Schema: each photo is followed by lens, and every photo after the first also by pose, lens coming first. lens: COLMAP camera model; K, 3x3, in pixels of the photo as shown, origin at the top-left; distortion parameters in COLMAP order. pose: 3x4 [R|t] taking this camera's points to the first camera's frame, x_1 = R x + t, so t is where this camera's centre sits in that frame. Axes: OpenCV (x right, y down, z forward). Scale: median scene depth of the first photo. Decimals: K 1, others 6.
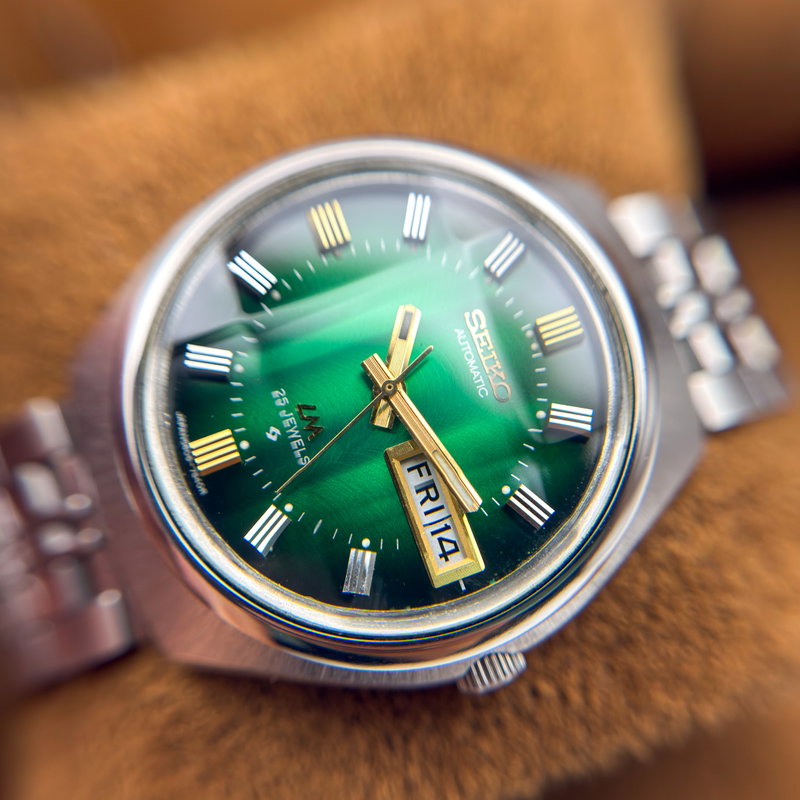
lens RADIAL K [[823.9, 0, 405.0], [0, 823.9, 423.1], [0, 0, 1]] dist [0.695432, -0.000455]
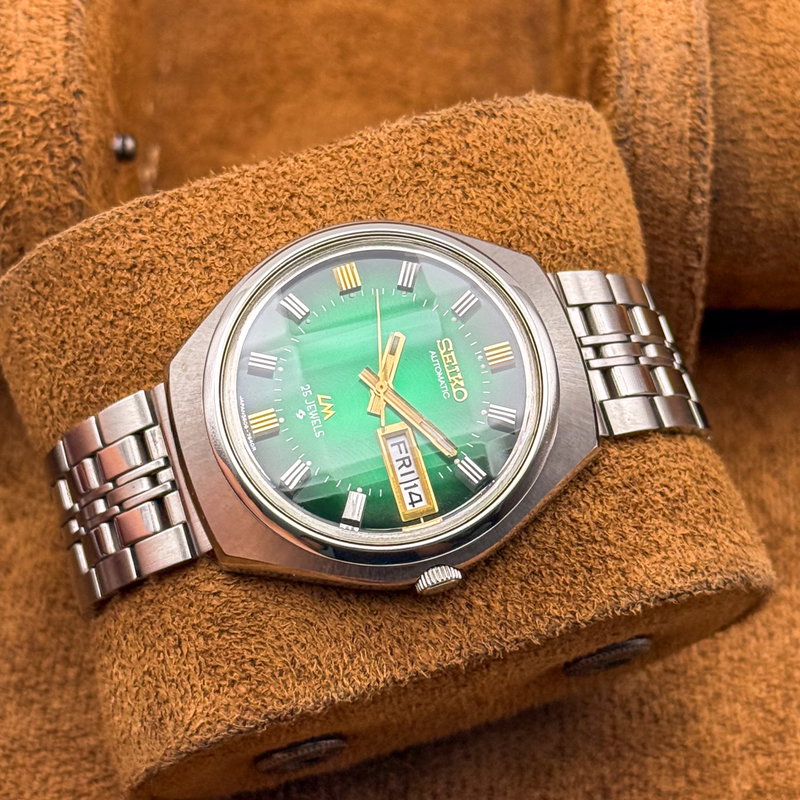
lens RADIAL K [[2342.9, 0, 426.4], [0, 2342.9, 401.5], [0, 0, 1]] dist [-0.001476, 1.203986]
pose [[0.998340, 0.056744, -0.009876, 0.100706], [-0.057415, 0.994053, -0.092528, 0.353884], [0.004567, 0.092941, 0.995661, -3.053202]]
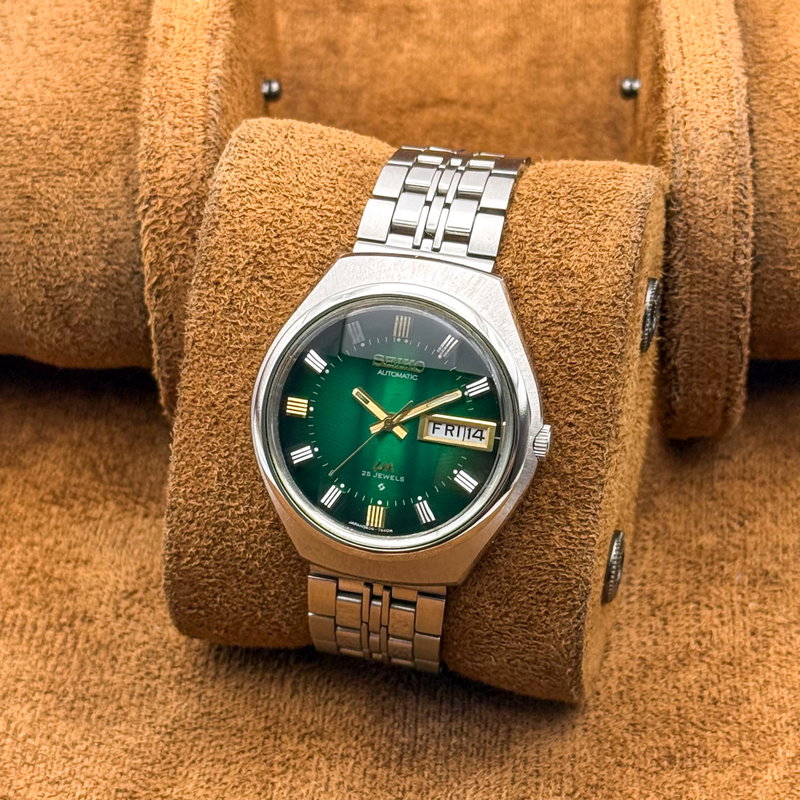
lens RADIAL K [[2342.9, 0, 426.4], [0, 2342.9, 401.5], [0, 0, 1]] dist [-0.001476, 1.203986]
pose [[0.471985, -0.869518, -0.145495, 0.812209], [0.881395, 0.469013, 0.056289, -0.281000], [0.019295, -0.154807, 0.987756, -4.115626]]
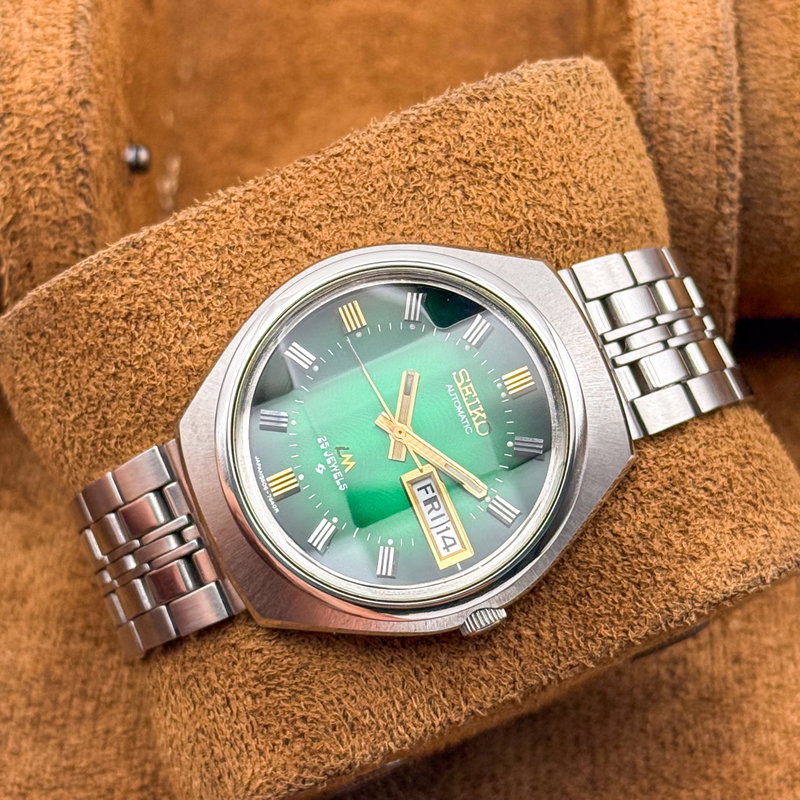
lens RADIAL K [[2342.9, 0, 426.4], [0, 2342.9, 401.5], [0, 0, 1]] dist [-0.001476, 1.203986]
pose [[0.997458, -0.057934, -0.041481, 0.188523], [0.060684, 0.995809, 0.068423, -0.354698], [0.037343, -0.070766, 0.996794, -2.877567]]
